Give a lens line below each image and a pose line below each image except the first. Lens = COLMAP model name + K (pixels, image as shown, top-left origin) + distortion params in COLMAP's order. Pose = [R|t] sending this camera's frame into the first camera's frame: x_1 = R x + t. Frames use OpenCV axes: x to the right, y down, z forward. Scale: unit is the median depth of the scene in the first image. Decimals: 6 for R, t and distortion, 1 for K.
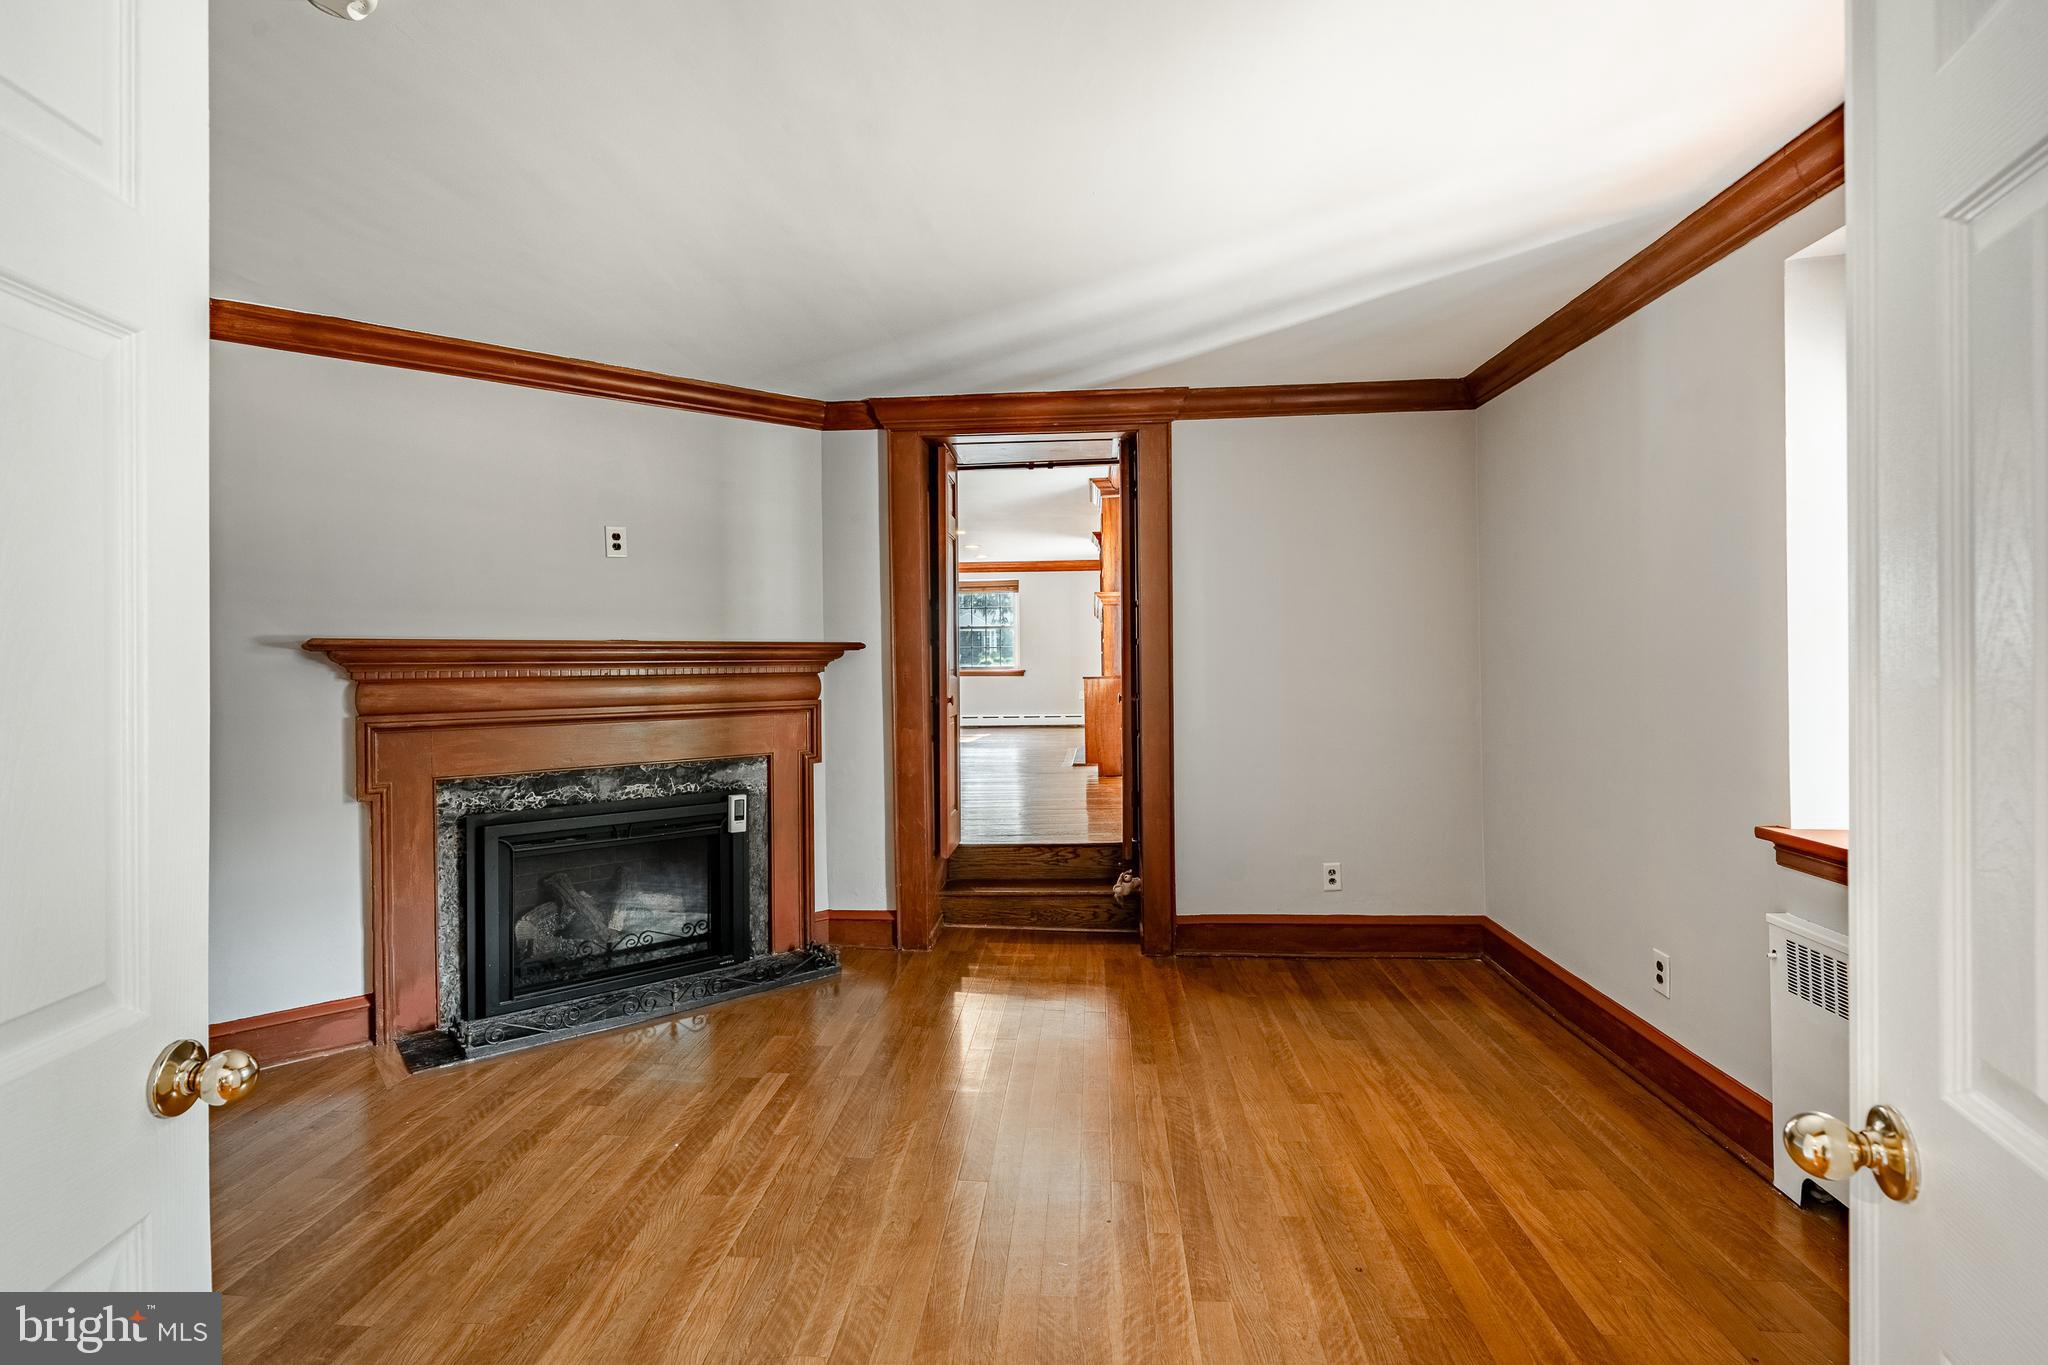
lens RADIAL K [[959.6, 0, 1035.8], [0, 959.6, 672.5], [0, 0, 1]] dist [0.000156, 0.000562]
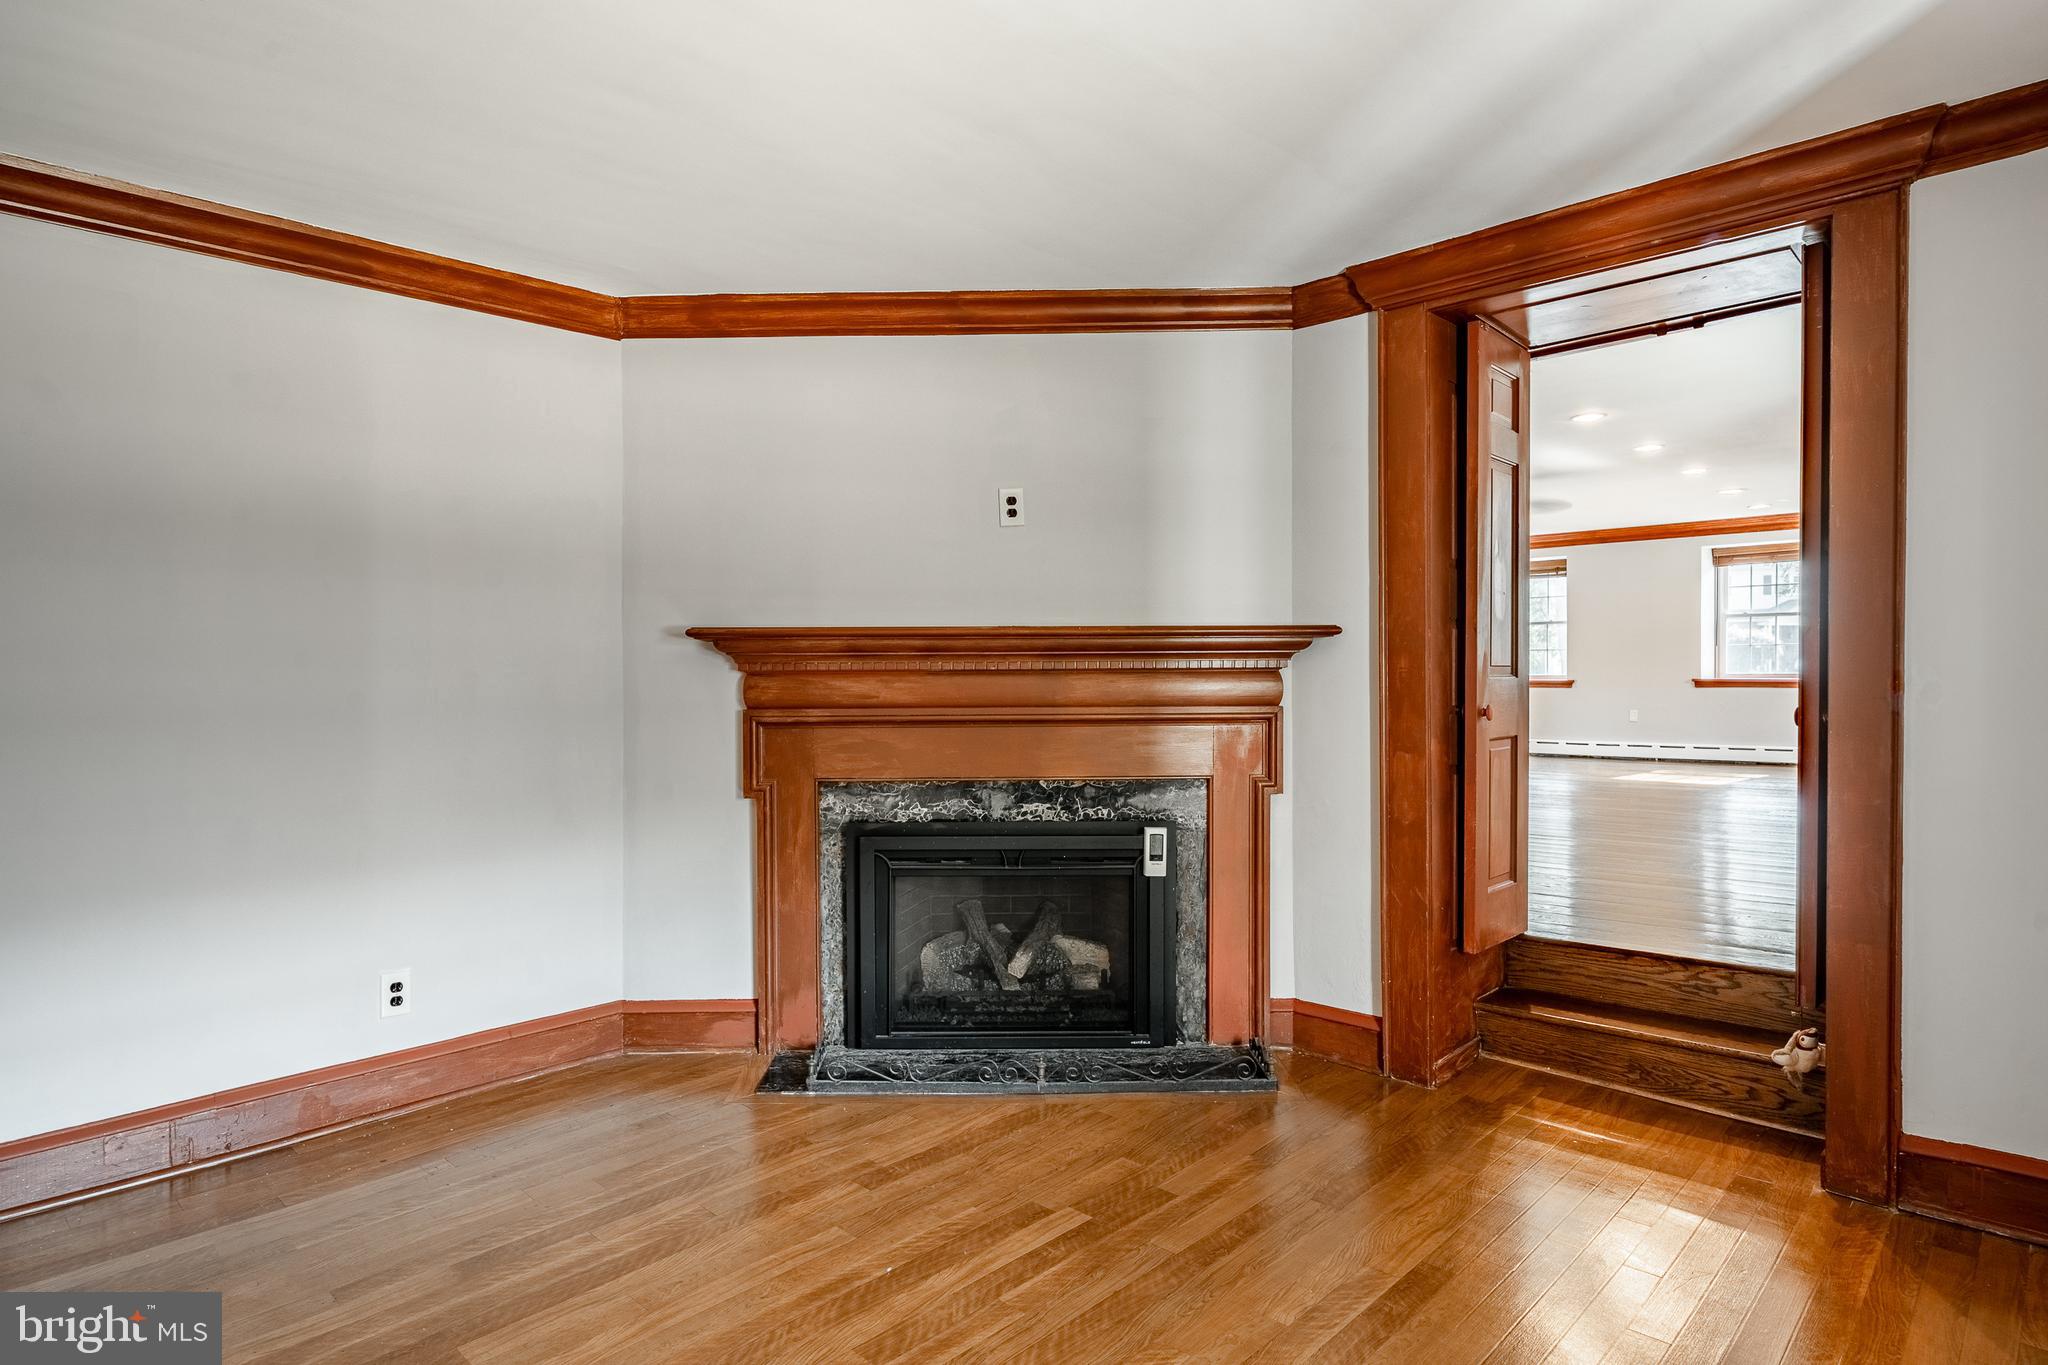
lens RADIAL K [[1139.3, 0, 1025.7], [0, 1139.3, 702.8], [0, 0, 1]] dist [-0.000335, 0.001232]
pose [[0.770369, 0.020852, -0.637258, 0.196511], [-0.008644, 0.999715, 0.022261, 0.009525], [0.637540, -0.011641, 0.770329, 0.251908]]
